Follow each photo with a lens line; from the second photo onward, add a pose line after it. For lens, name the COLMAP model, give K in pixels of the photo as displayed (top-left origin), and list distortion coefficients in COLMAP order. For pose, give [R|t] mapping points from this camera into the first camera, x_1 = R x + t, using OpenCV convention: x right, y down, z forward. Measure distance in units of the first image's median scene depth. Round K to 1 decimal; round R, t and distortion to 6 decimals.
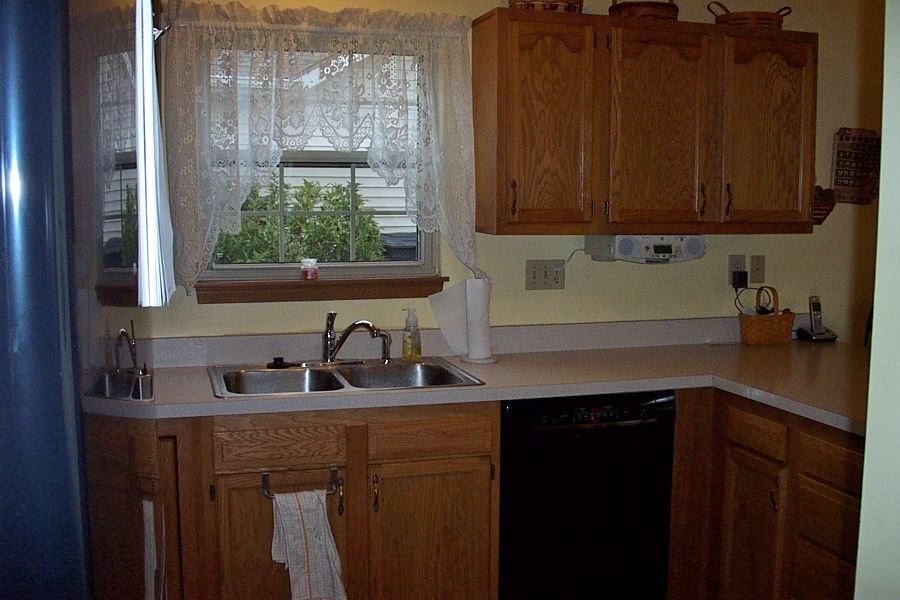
lens RADIAL K [[979.7, 0, 450.0], [0, 979.7, 300.0], [0, 0, 1]] dist [-0.170527, 0.115494]
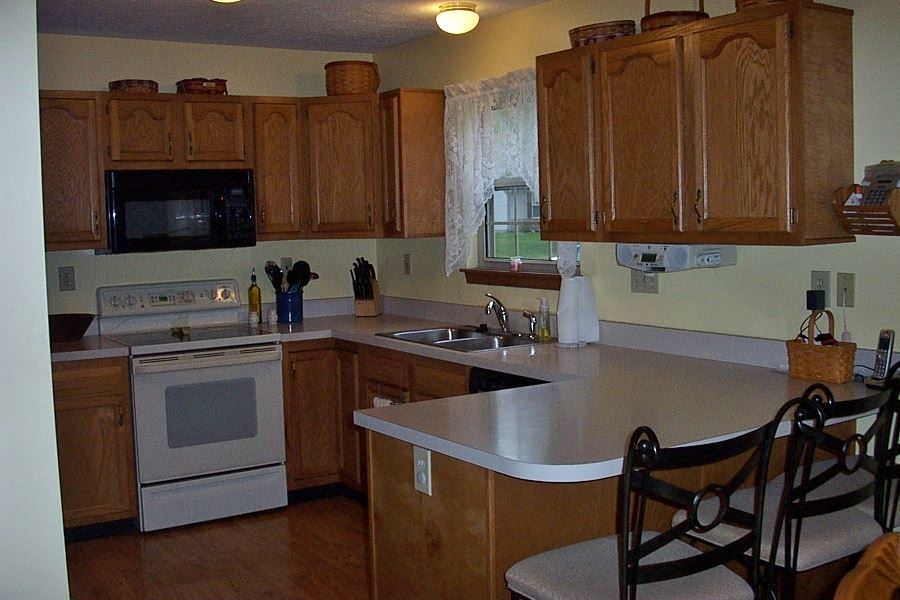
lens RADIAL K [[979.7, 0, 450.0], [0, 979.7, 300.0], [0, 0, 1]] dist [-0.170527, 0.115494]
pose [[0.283866, 0.073398, -0.956051, 1.111373], [-0.075888, 0.995658, 0.053907, -0.046416], [0.955856, 0.057250, 0.288204, 0.501631]]
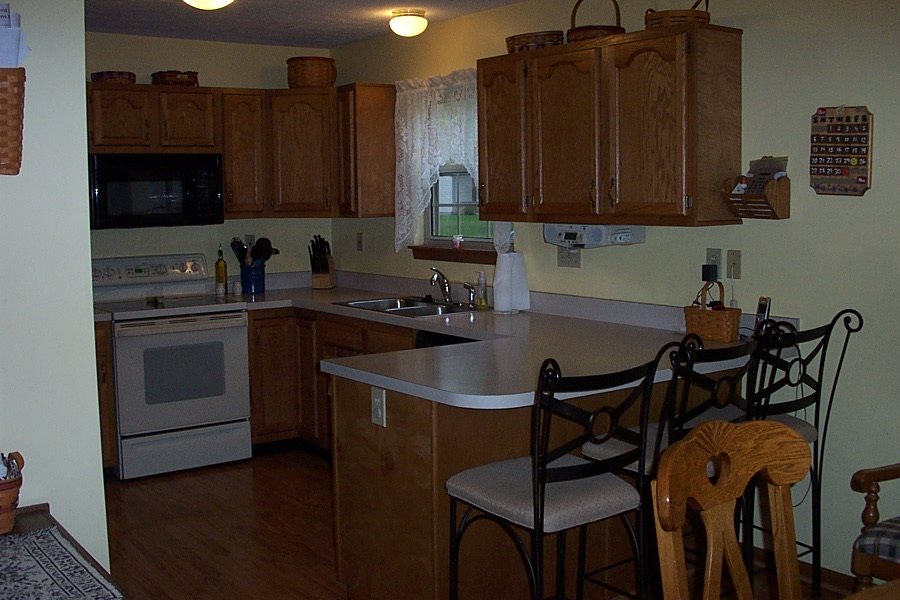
lens RADIAL K [[979.7, 0, 450.0], [0, 979.7, 300.0], [0, 0, 1]] dist [-0.170527, 0.115494]
pose [[0.336882, 0.092974, -0.936945, 1.269335], [-0.086811, 0.993941, 0.067417, -0.041386], [0.937536, 0.058626, 0.342912, 0.448083]]
